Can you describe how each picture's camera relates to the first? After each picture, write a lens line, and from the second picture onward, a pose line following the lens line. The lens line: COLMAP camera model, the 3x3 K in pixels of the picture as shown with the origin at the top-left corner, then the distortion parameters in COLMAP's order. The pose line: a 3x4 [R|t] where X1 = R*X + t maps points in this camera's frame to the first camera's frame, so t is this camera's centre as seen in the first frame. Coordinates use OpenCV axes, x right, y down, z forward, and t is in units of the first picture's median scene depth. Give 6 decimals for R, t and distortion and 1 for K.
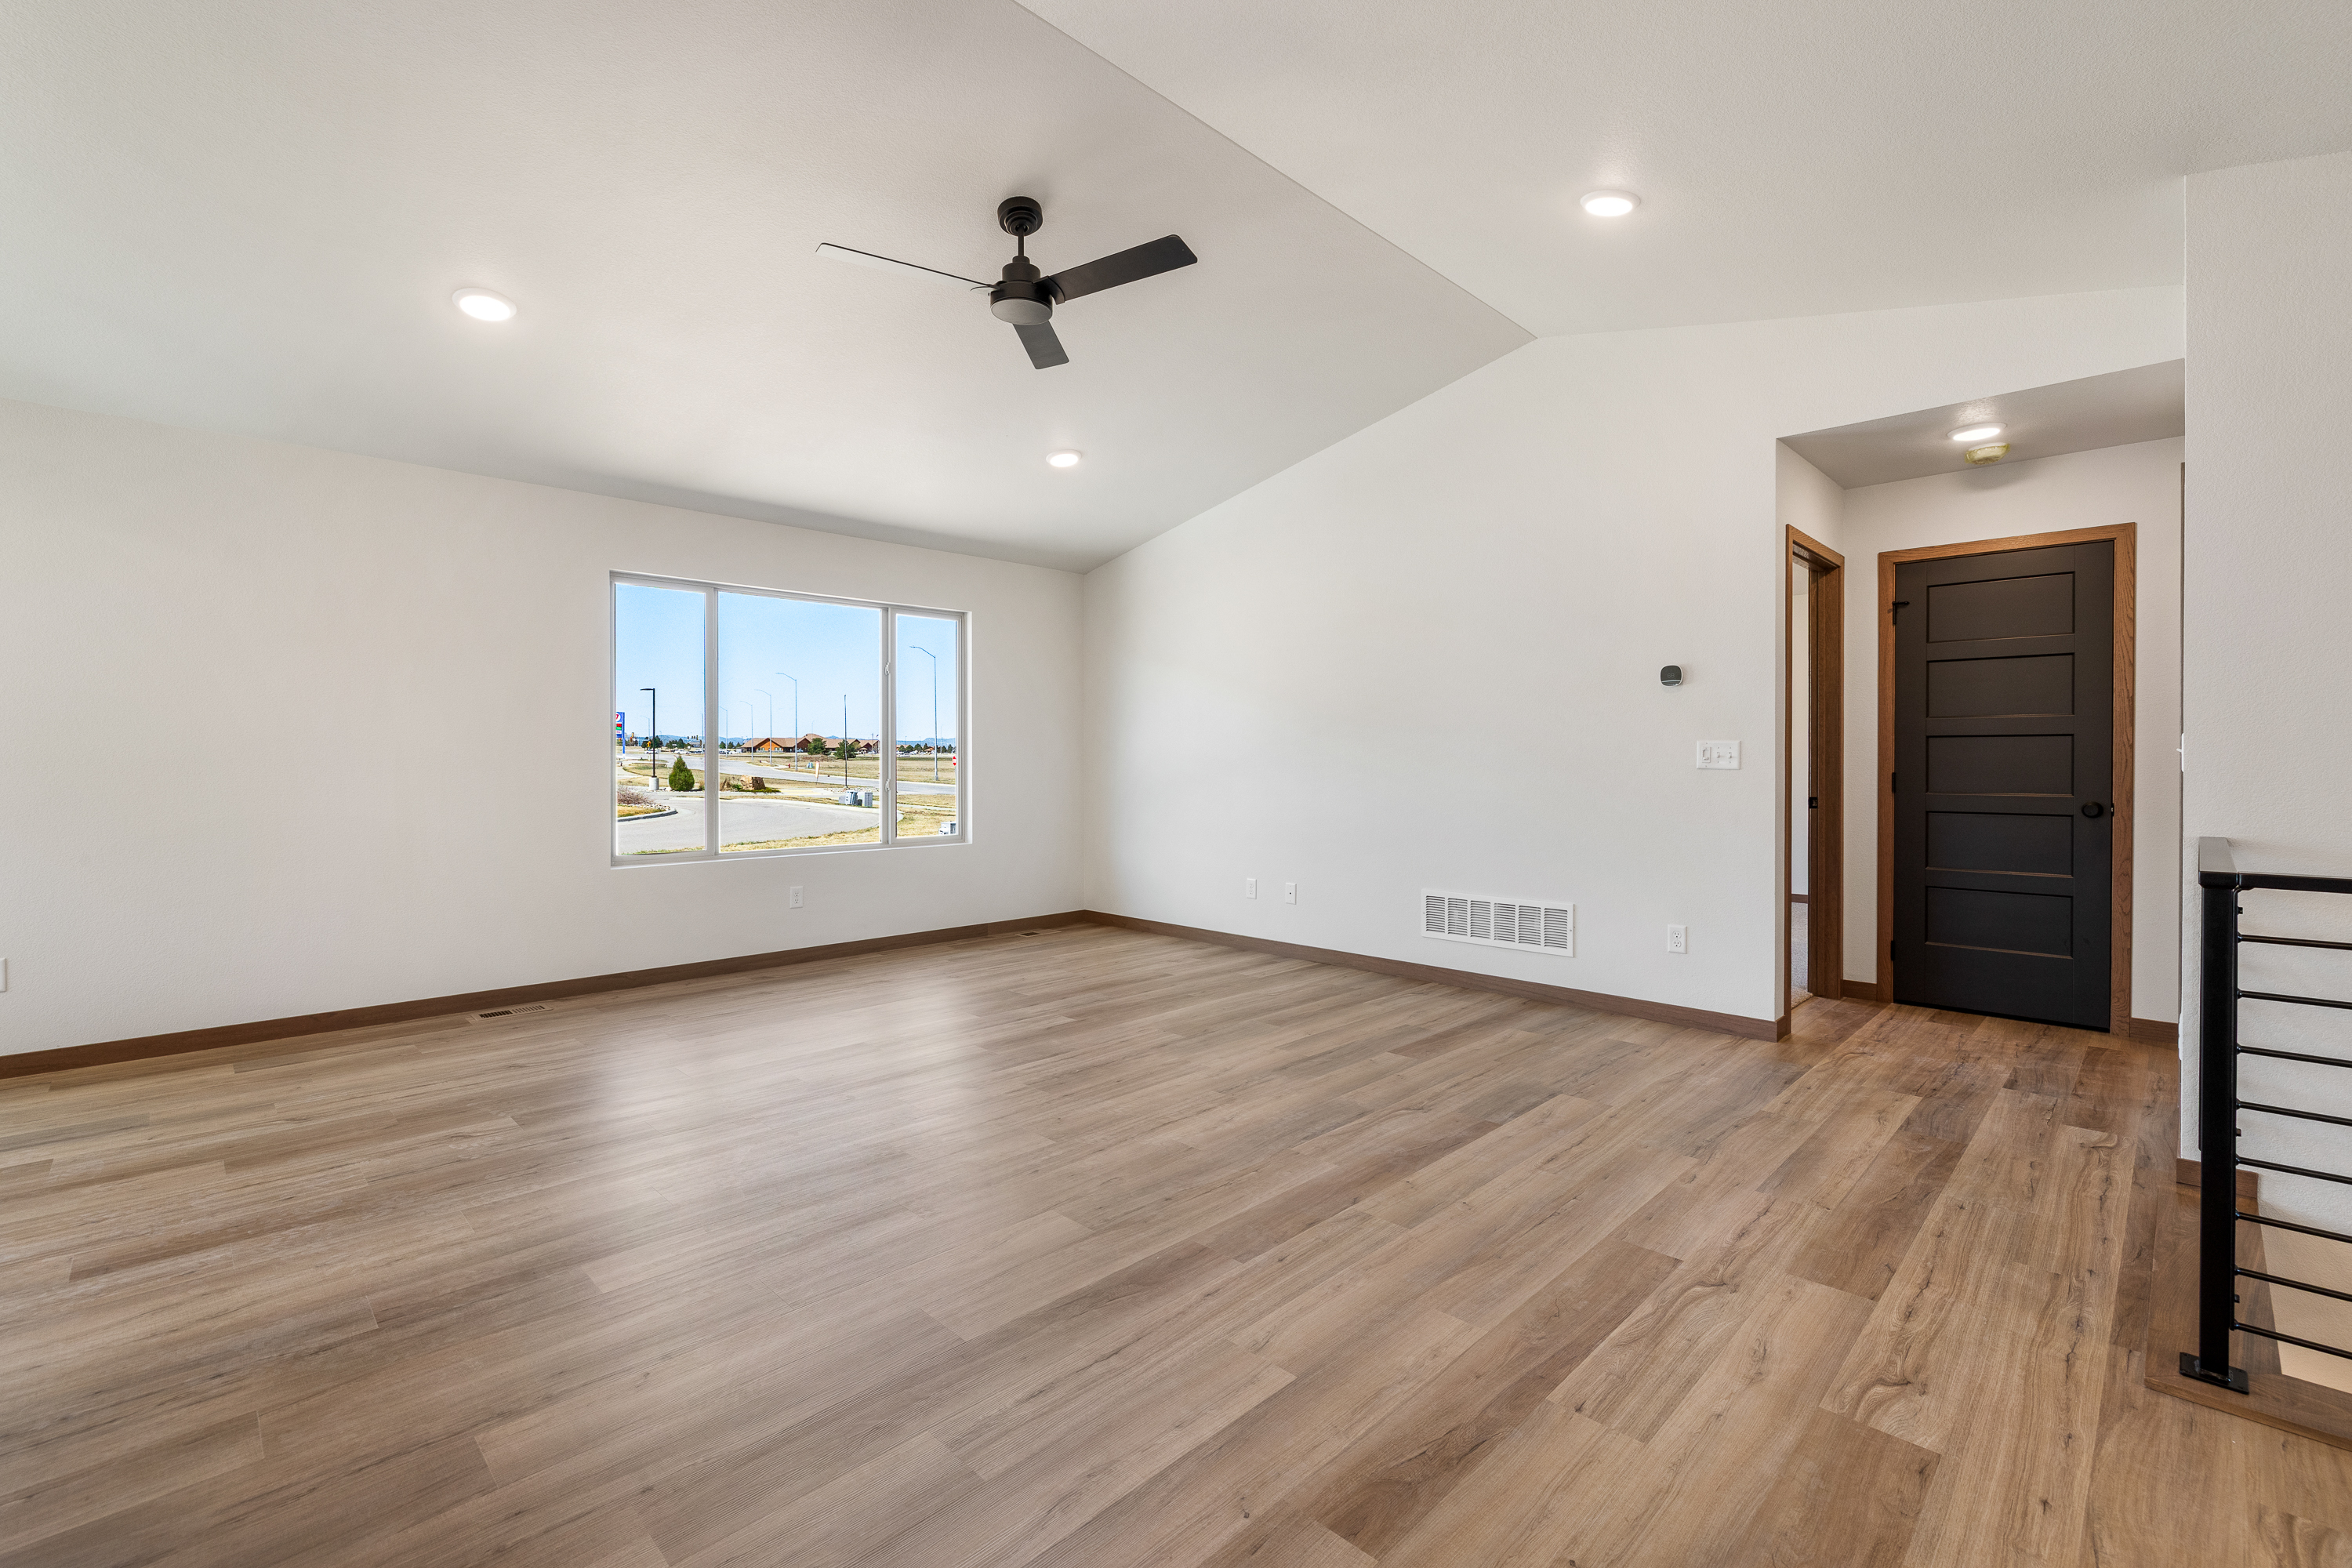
lens RADIAL K [[1018.0, 0, 1193.7], [0, 1018.0, 771.3], [0, 0, 1]] dist [-0.004009, 0.001126]
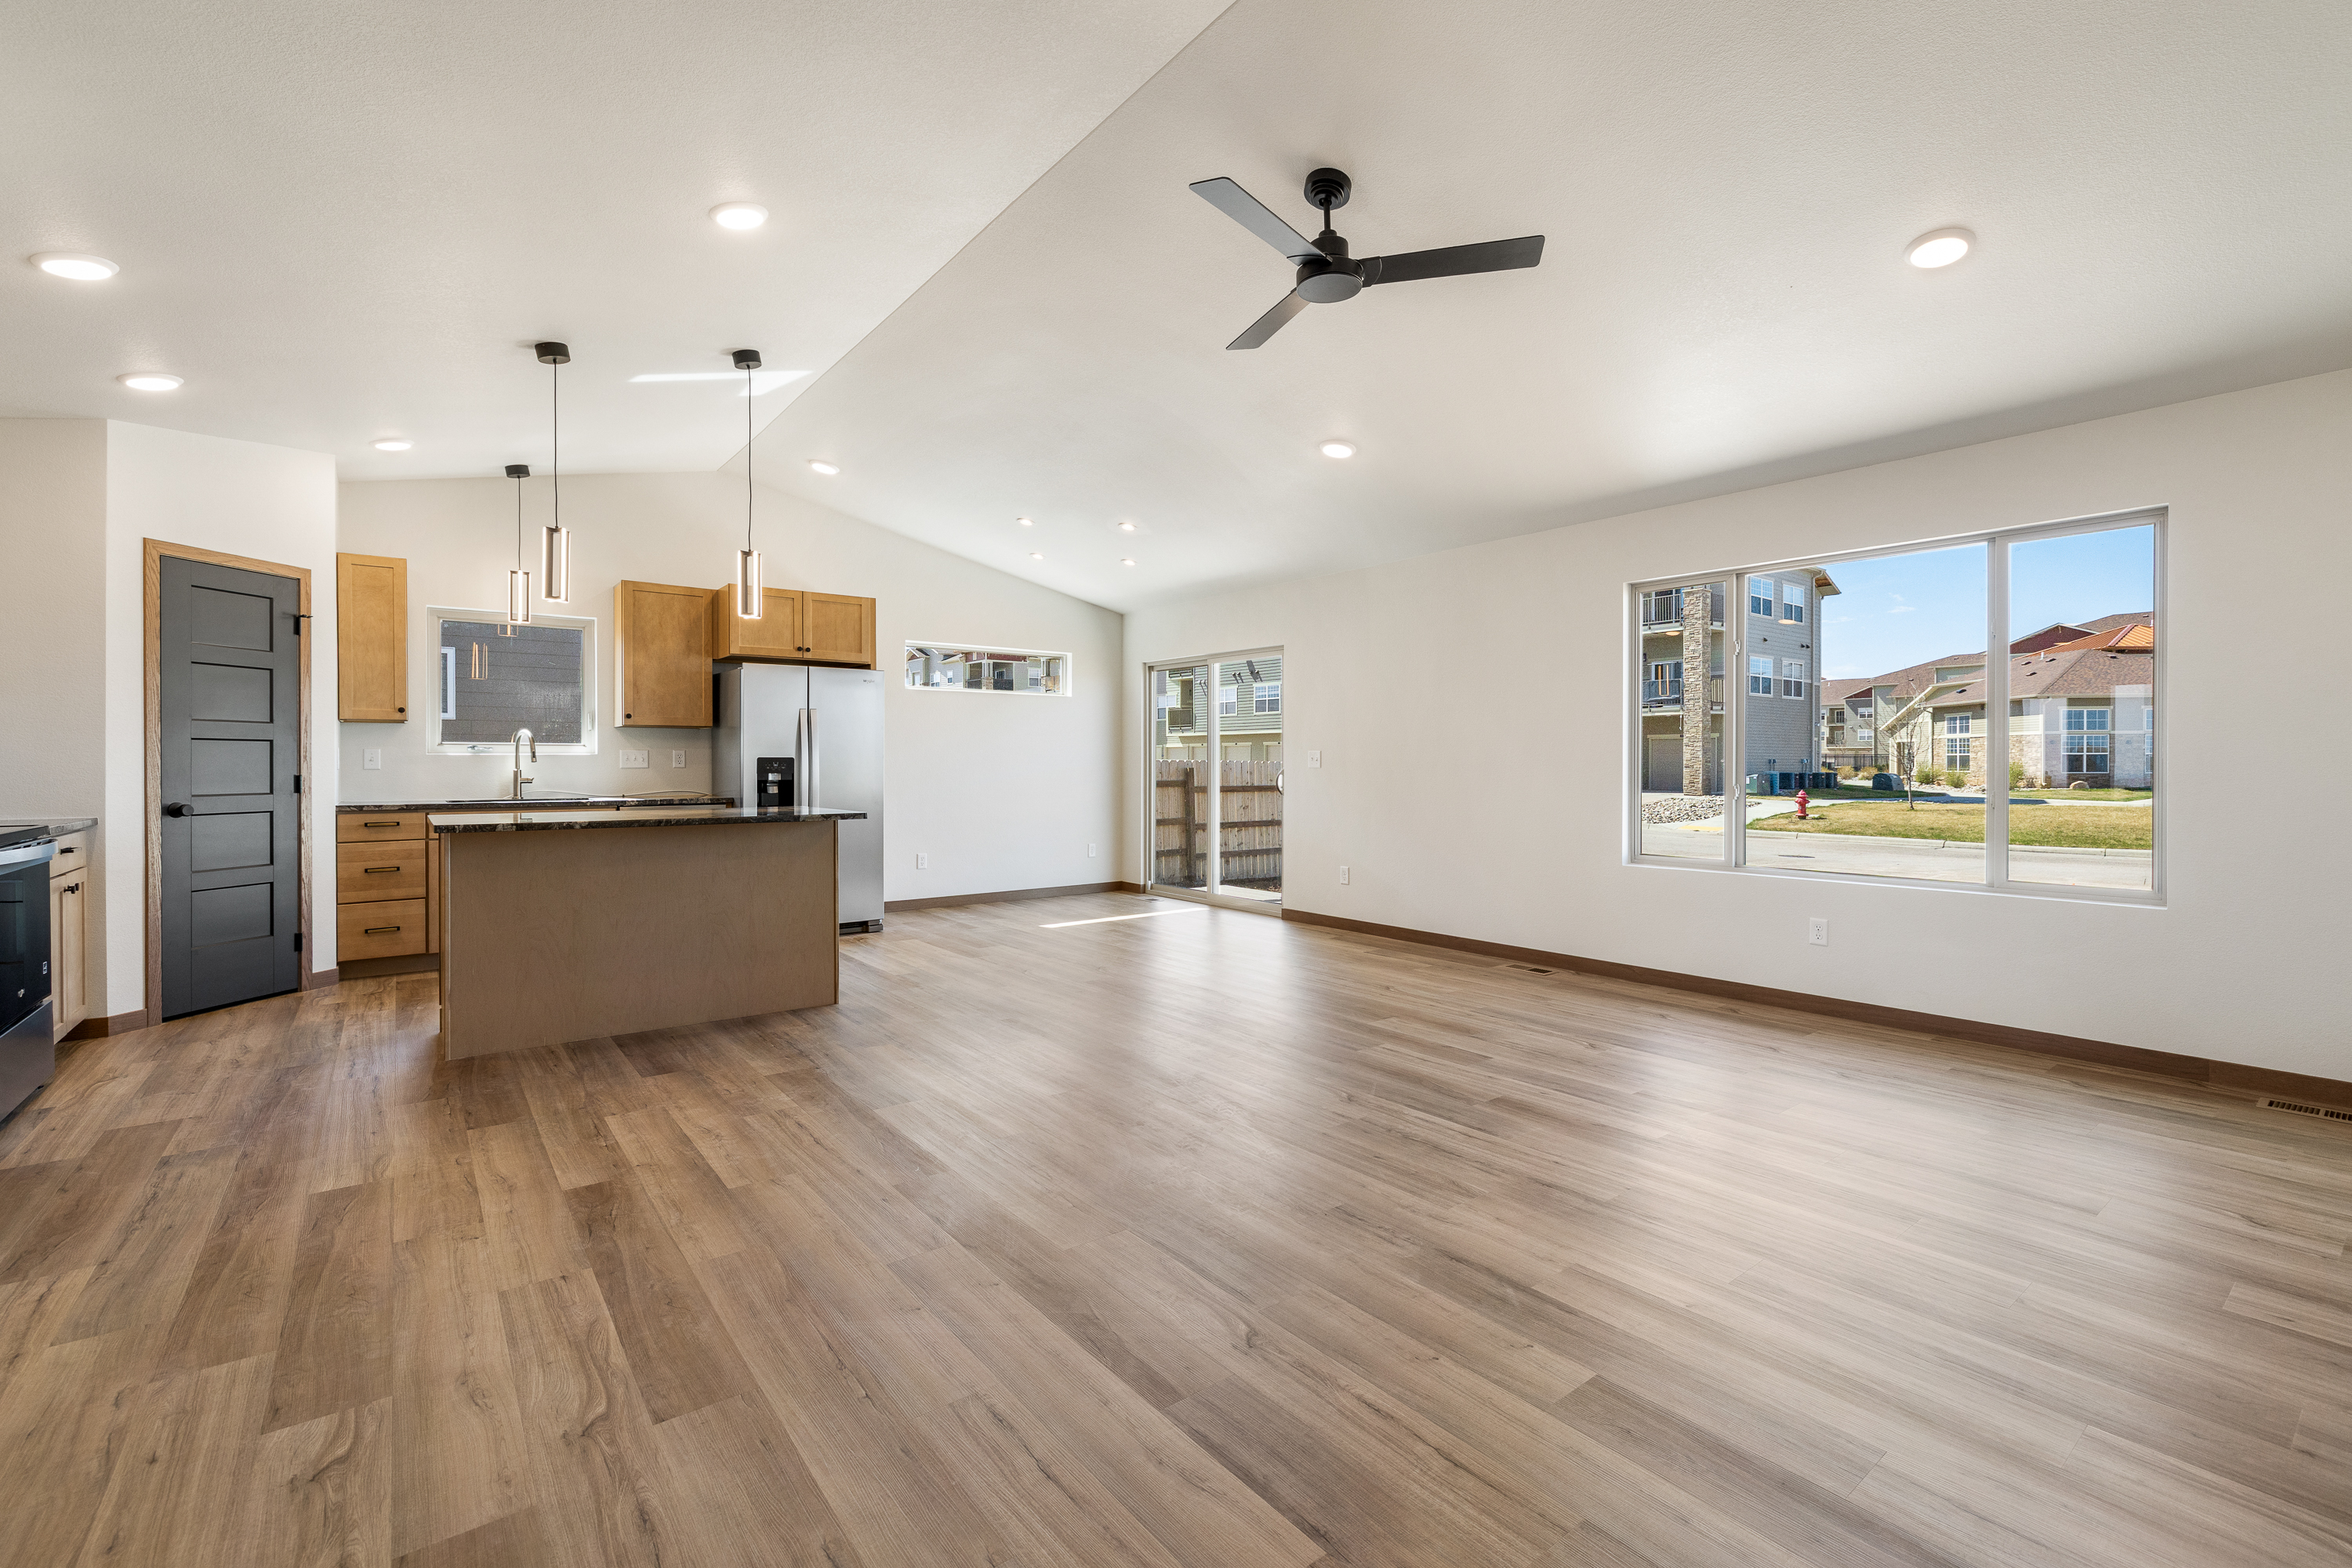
lens RADIAL K [[1018.0, 0, 1185.5], [0, 1018.0, 782.4], [0, 0, 1]] dist [-0.004009, 0.001126]
pose [[-0.133259, 0.019493, -0.990890, 1.133842], [-0.011224, 0.999713, 0.021176, -0.016408], [0.991018, 0.013944, -0.133002, 1.441208]]
